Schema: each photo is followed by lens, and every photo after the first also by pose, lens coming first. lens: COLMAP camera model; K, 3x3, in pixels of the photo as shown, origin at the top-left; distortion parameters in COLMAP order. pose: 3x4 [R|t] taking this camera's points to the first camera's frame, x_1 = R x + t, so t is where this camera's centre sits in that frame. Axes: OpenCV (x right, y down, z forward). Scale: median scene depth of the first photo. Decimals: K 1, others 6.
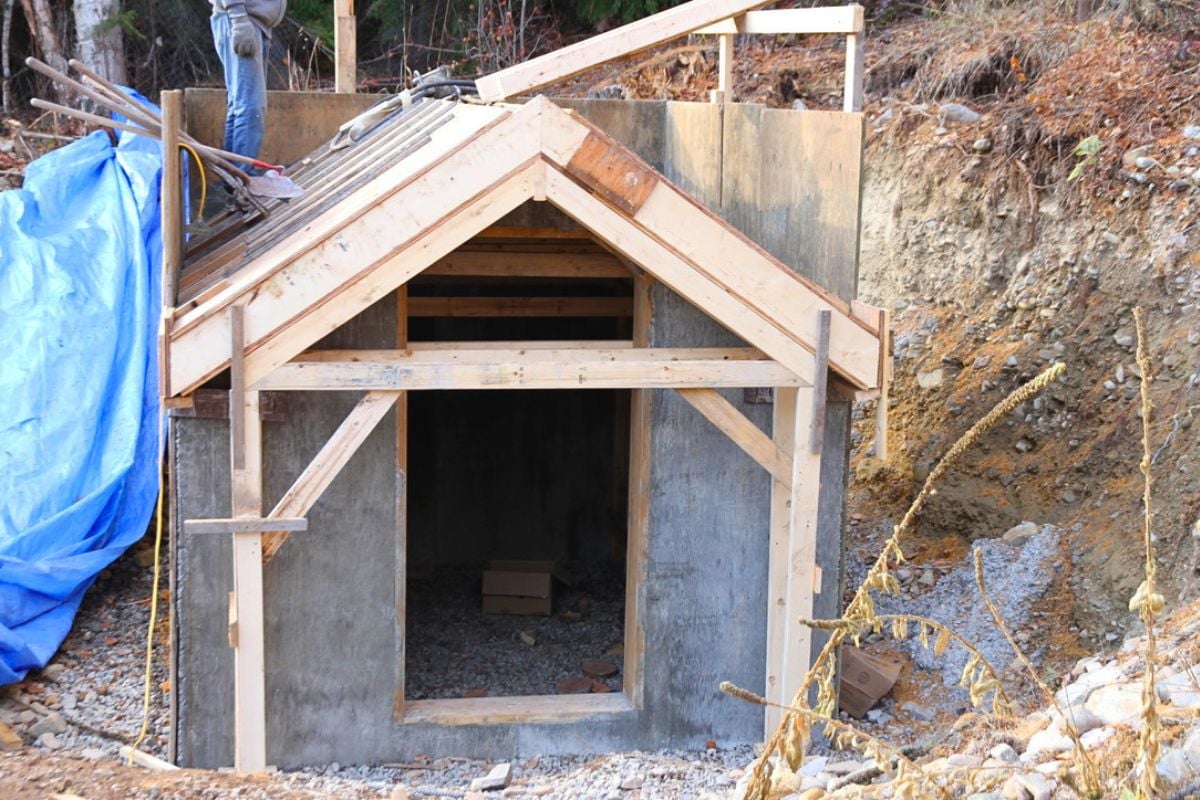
lens RADIAL K [[1733.3, 0, 592.4], [0, 1733.3, 414.3], [0, 0, 1]] dist [0.115181, 0.075944]
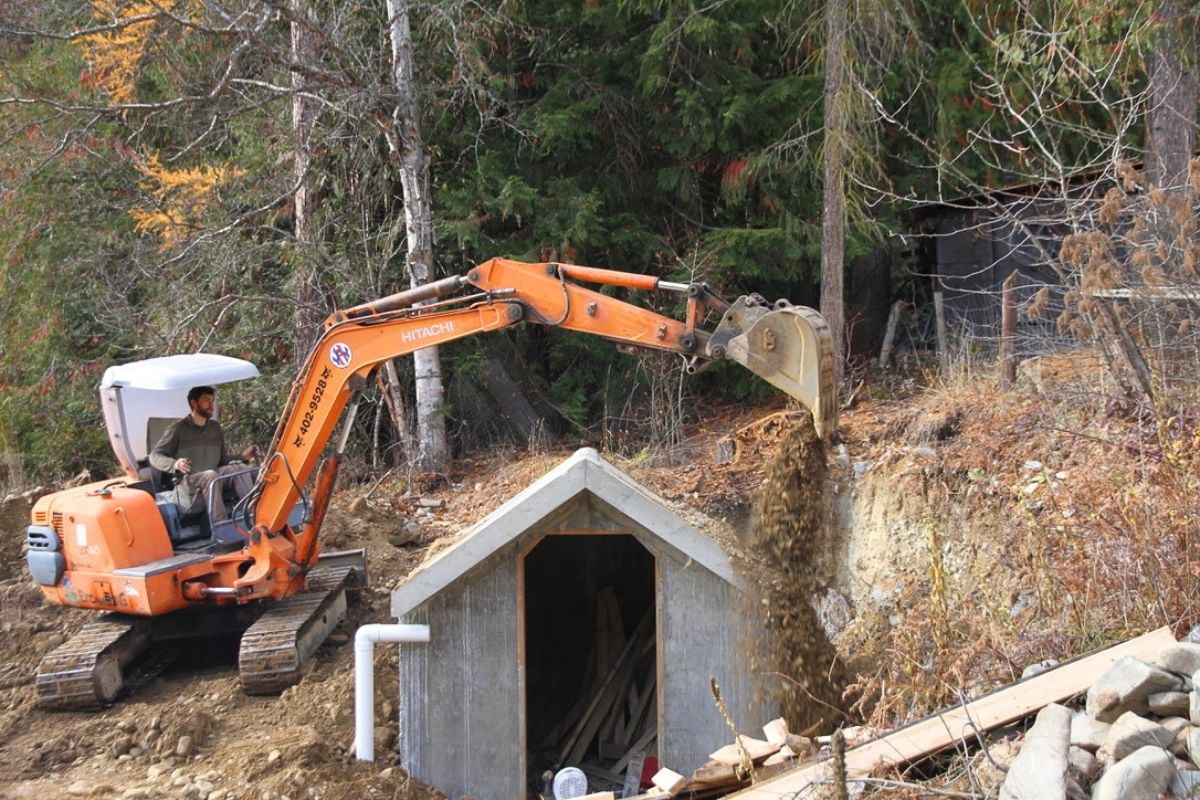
lens RADIAL K [[1271.8, 0, 600.0], [0, 1271.8, 400.0], [0, 0, 1]] dist [-0.002017, 0.032482]
pose [[0.984580, -0.040959, -0.170071, 0.199574], [0.004682, 0.978024, -0.208438, 0.036251], [0.174871, 0.204428, 0.963135, -0.302151]]
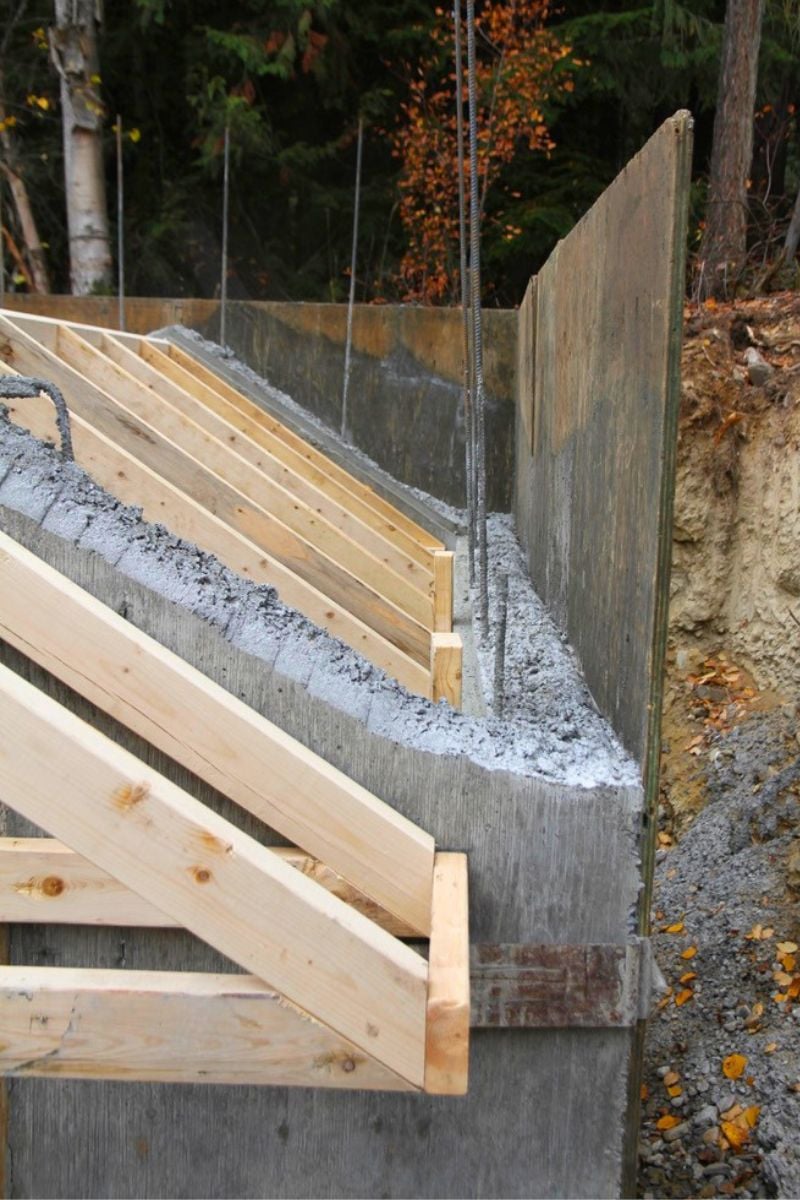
lens RADIAL K [[1271.8, 0, 418.9], [0, 1271.8, 551.9], [0, 0, 1]] dist [-0.002017, 0.032482]
pose [[0.982827, 0.033461, -0.181471, 0.150488], [-0.045230, 0.997106, -0.061108, -0.079484], [0.178901, 0.068266, 0.981496, 0.768237]]
